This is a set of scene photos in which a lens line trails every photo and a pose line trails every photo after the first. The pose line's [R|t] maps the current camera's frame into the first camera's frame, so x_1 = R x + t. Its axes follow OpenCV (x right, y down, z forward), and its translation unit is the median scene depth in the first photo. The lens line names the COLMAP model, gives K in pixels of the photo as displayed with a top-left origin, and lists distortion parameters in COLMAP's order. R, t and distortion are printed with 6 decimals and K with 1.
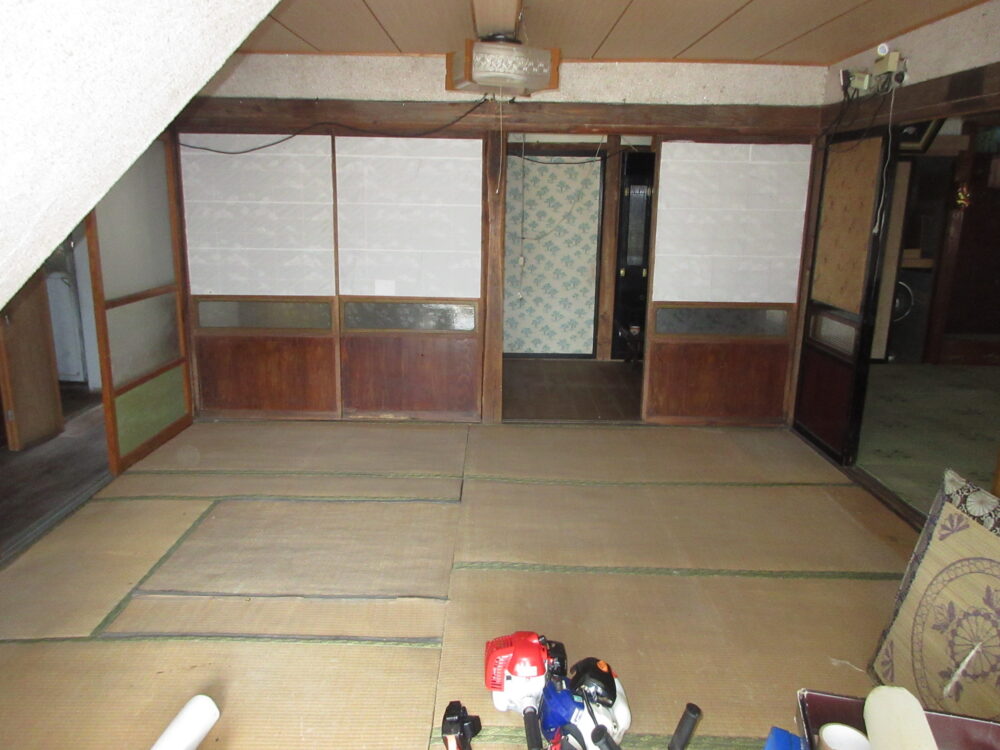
lens RADIAL K [[766.6, 0, 500.0], [0, 766.6, 375.0], [0, 0, 1]] dist [0.012050, 0.001747]
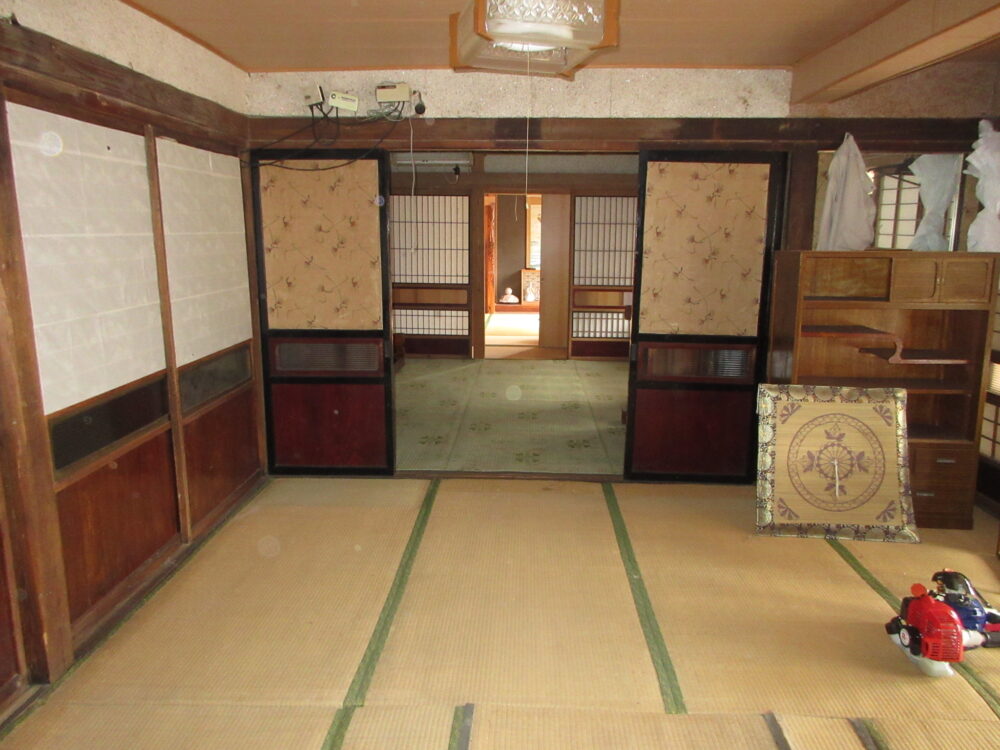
lens RADIAL K [[766.6, 0, 500.0], [0, 766.6, 375.0], [0, 0, 1]] dist [0.012050, 0.001747]
pose [[0.025631, -0.208597, 0.977666, -1.045980], [0.230648, 0.952834, 0.197252, -0.354716], [-0.972700, 0.220440, 0.072534, 1.482897]]
